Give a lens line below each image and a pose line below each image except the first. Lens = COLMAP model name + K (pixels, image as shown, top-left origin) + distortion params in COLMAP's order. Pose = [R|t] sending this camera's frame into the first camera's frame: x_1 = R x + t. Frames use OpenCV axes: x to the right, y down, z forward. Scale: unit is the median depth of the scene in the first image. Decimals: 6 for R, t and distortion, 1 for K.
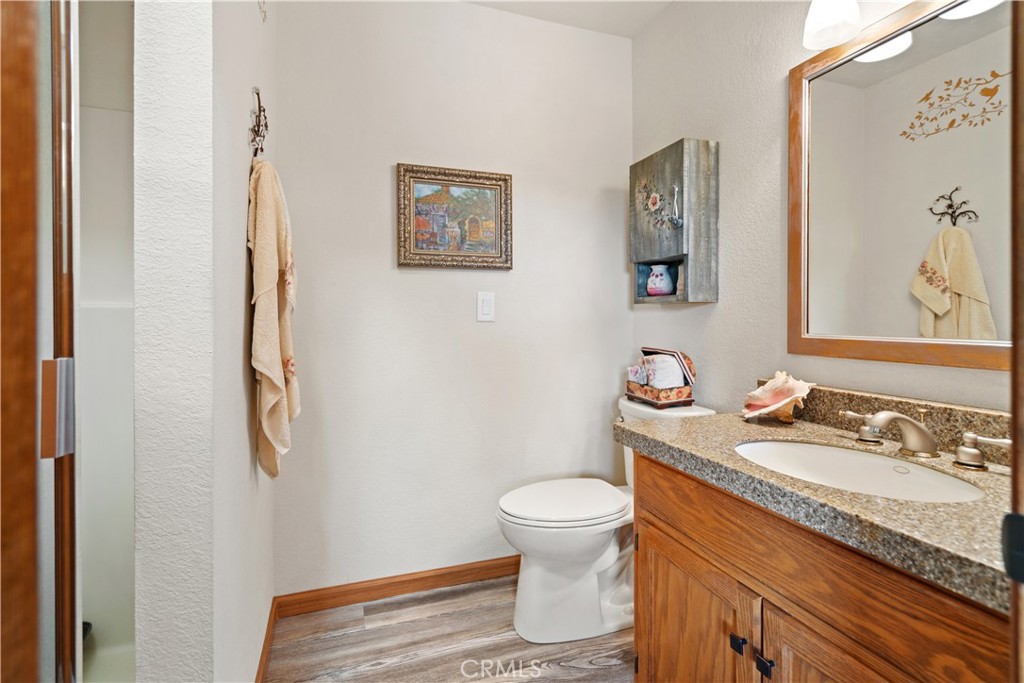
lens RADIAL K [[486.4, 0, 507.7], [0, 486.4, 327.1], [0, 0, 1]] dist [-0.002450, 0.000496]
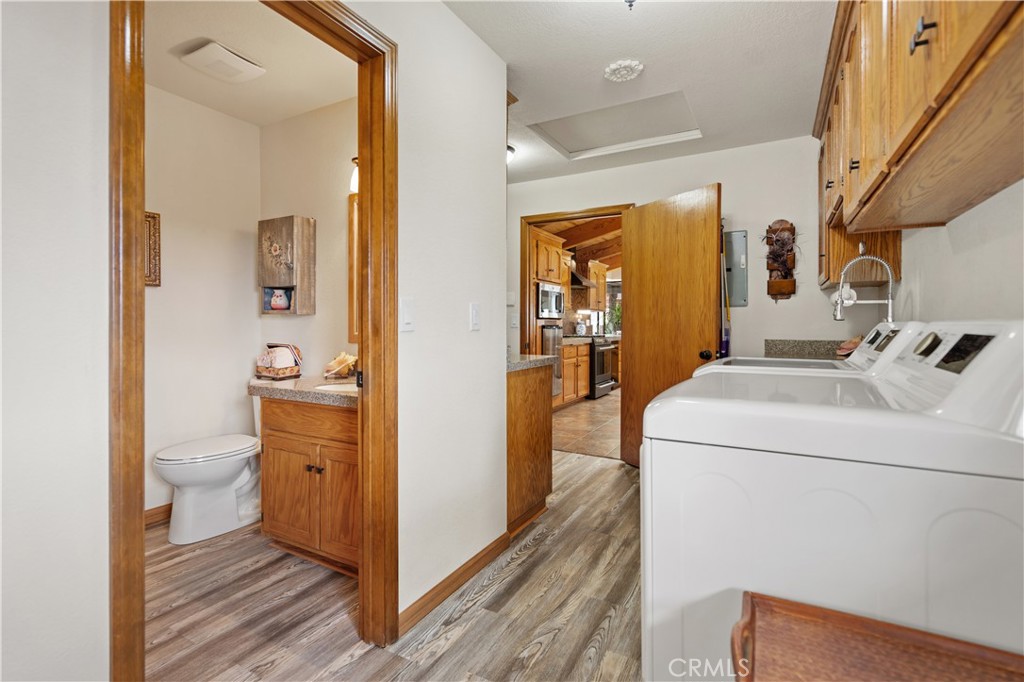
lens RADIAL K [[486.4, 0, 507.7], [0, 486.4, 326.6], [0, 0, 1]] dist [-0.002450, 0.000496]
pose [[0.753299, 0.001402, 0.657676, -0.171151], [0.007594, 0.999913, -0.010829, 0.012728], [-0.657634, 0.013152, 0.753223, -0.697855]]
